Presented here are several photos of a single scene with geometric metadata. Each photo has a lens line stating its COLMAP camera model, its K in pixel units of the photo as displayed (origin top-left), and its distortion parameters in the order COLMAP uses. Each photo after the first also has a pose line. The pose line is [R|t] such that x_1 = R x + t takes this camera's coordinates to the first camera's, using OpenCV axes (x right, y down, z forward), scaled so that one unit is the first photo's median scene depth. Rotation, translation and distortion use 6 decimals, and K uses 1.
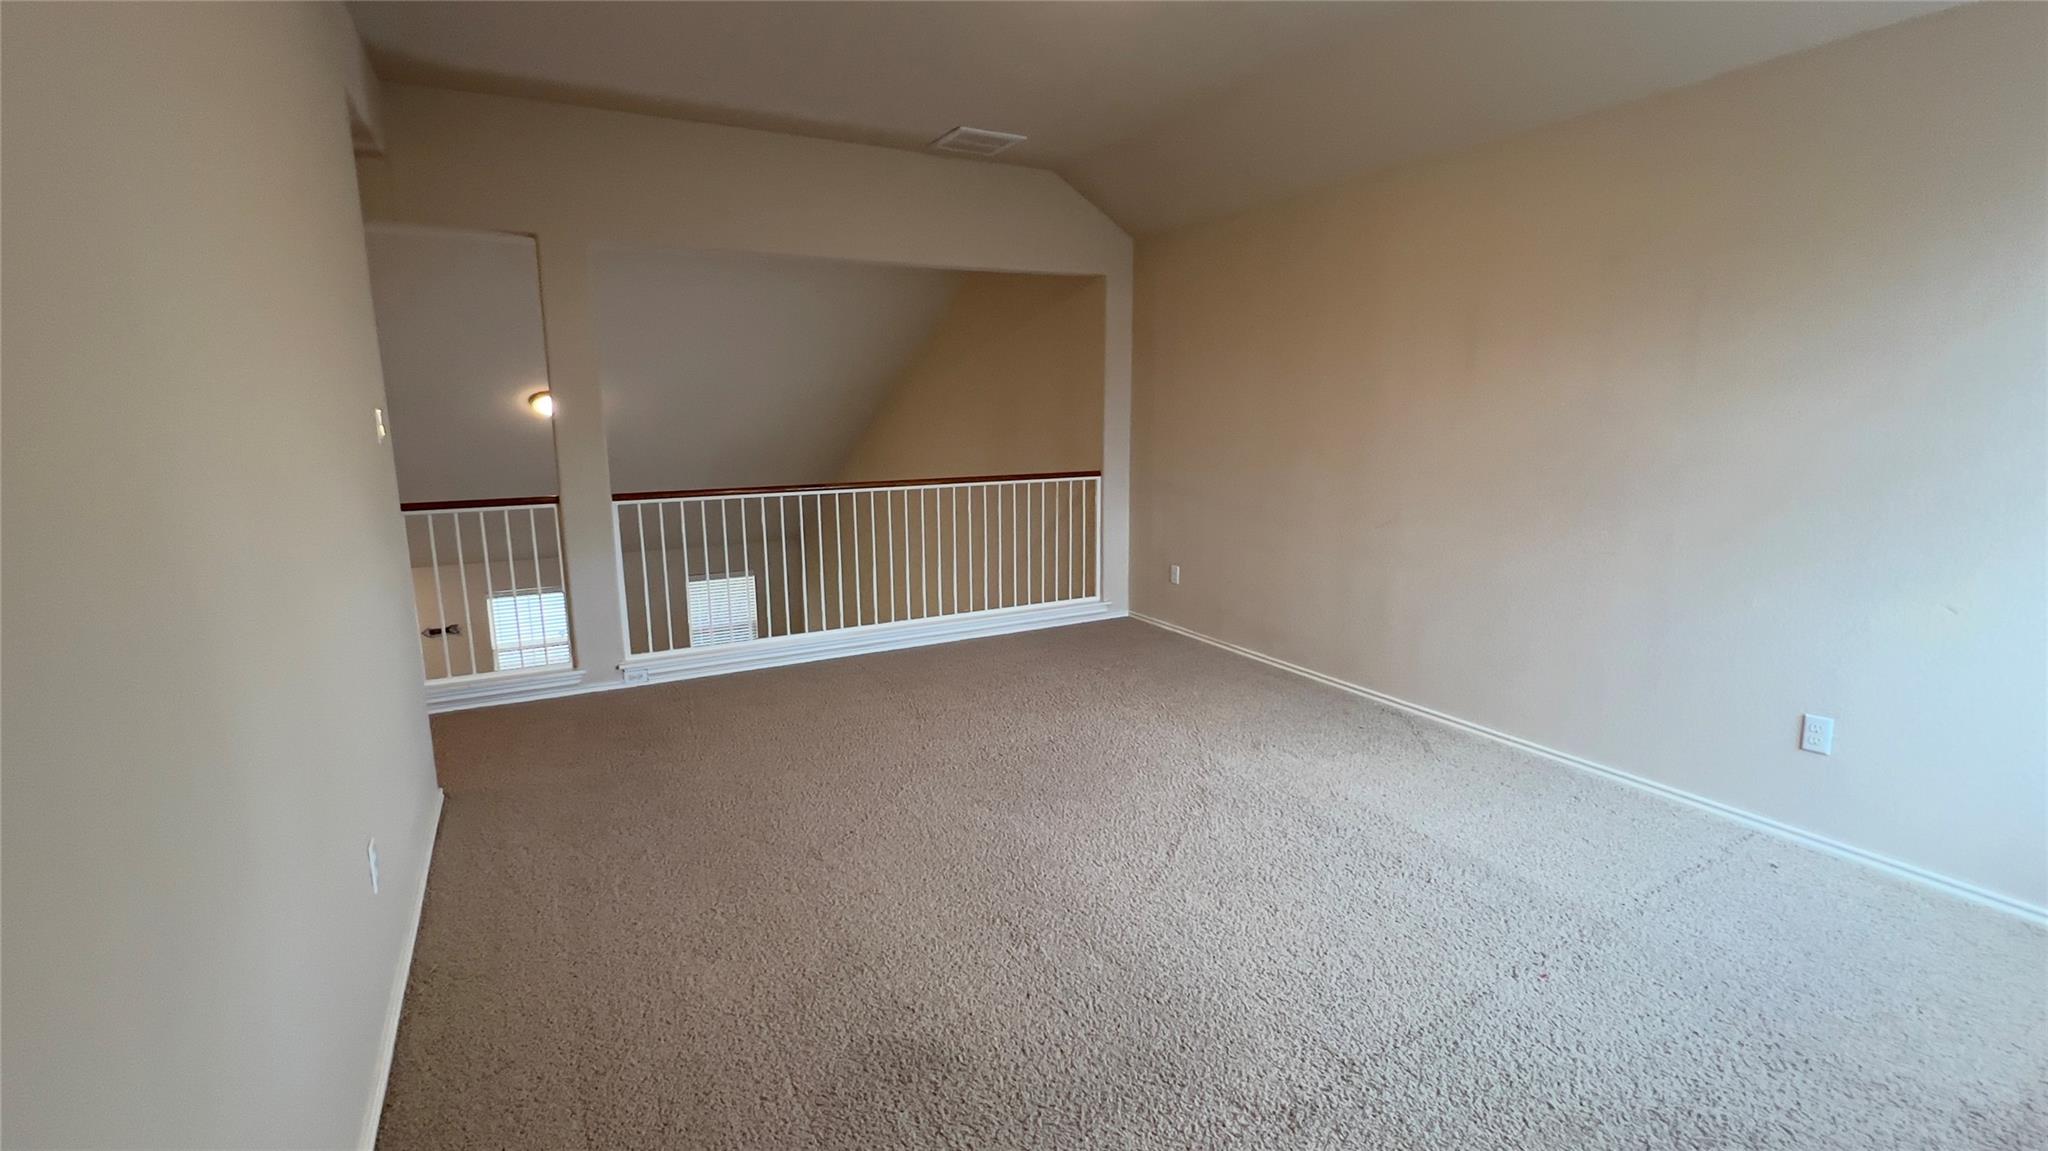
lens RADIAL K [[900.7, 0, 1024.3], [0, 900.7, 574.1], [0, 0, 1]] dist [0.000670, 0.000119]
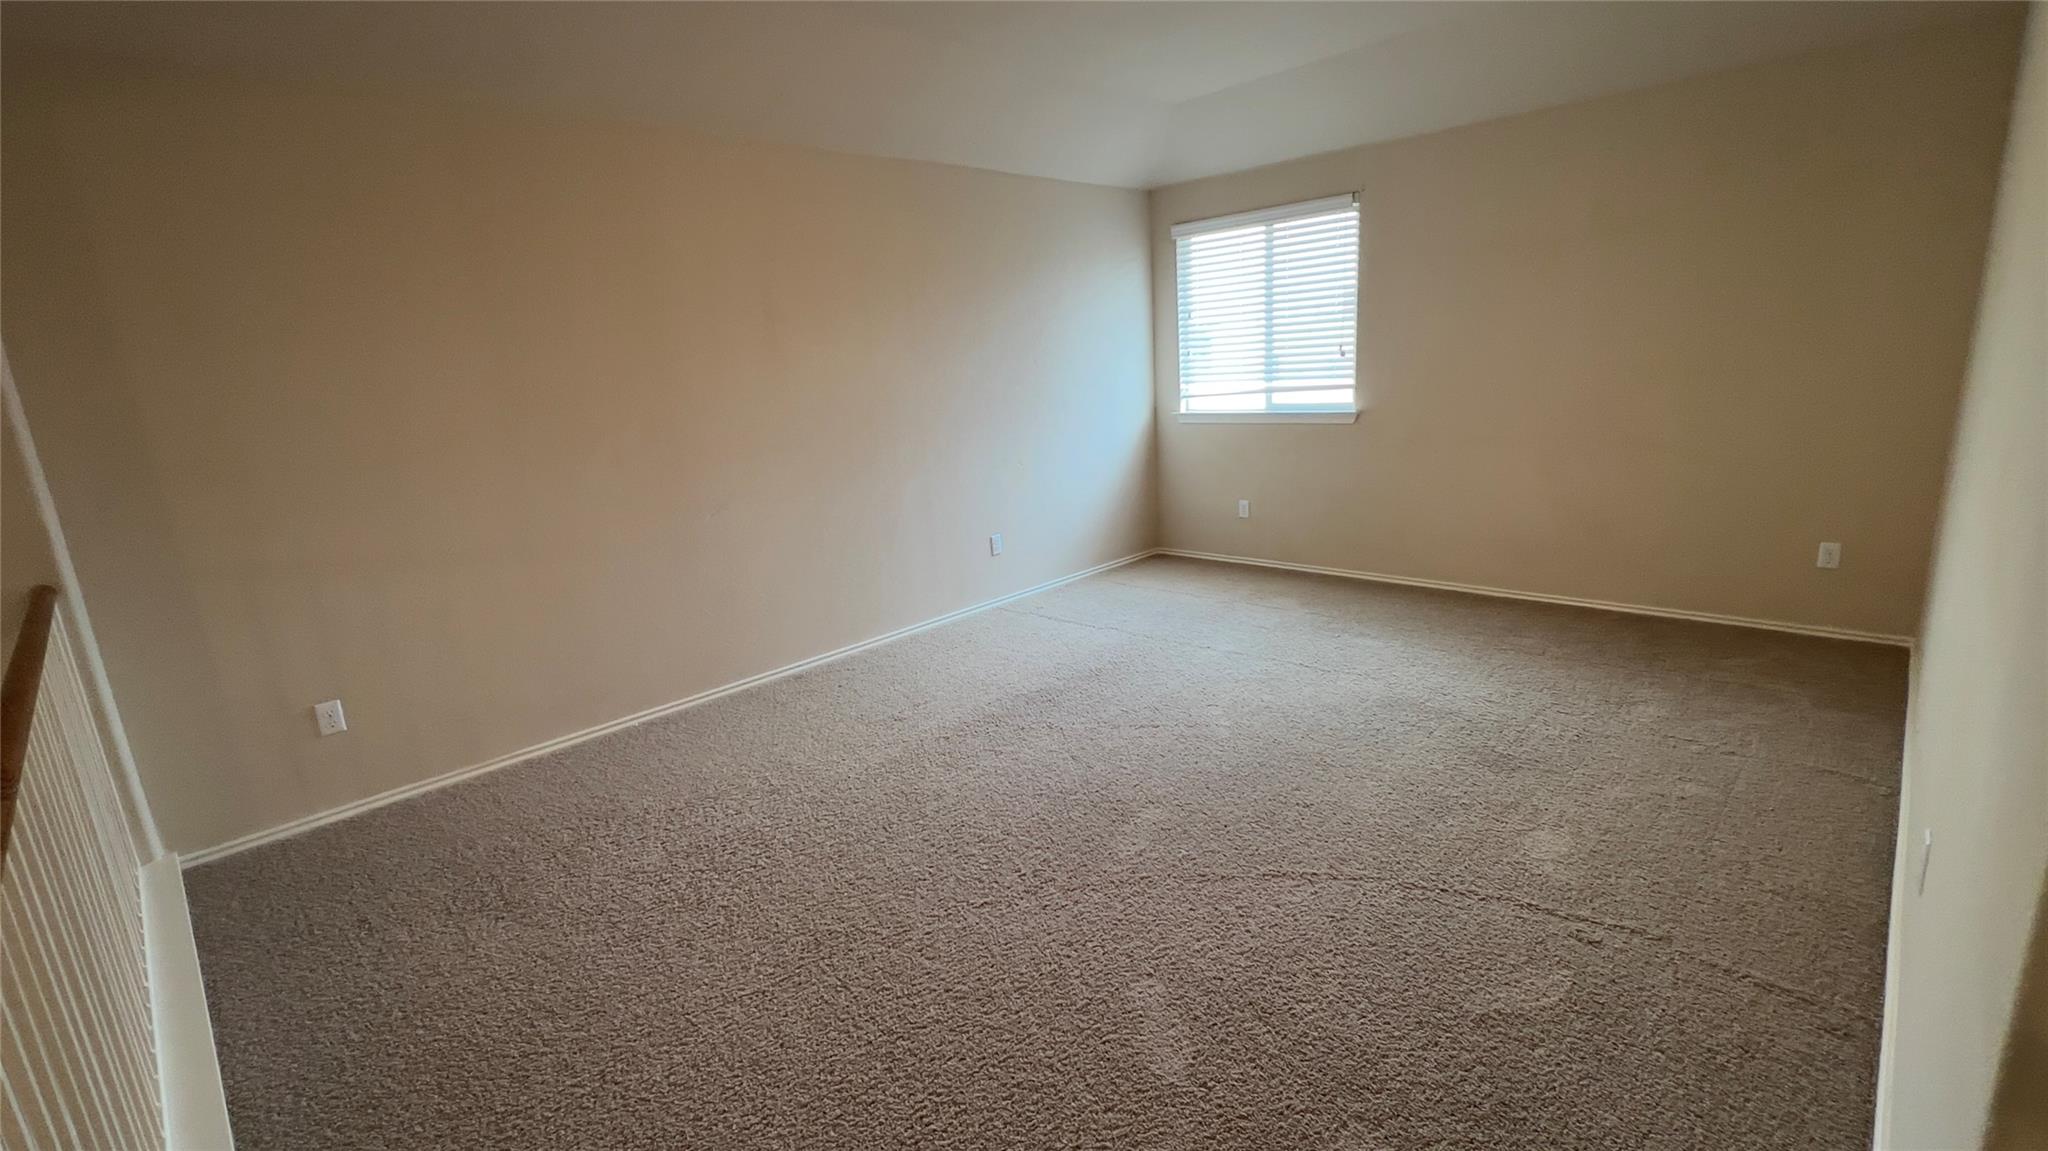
lens RADIAL K [[900.7, 0, 1028.7], [0, 900.7, 584.8], [0, 0, 1]] dist [0.000670, 0.000119]
pose [[-0.306397, -0.207019, 0.929120, -0.614179], [0.229525, 0.931199, 0.283173, -0.178359], [-0.923817, 0.300020, -0.237801, 0.969119]]
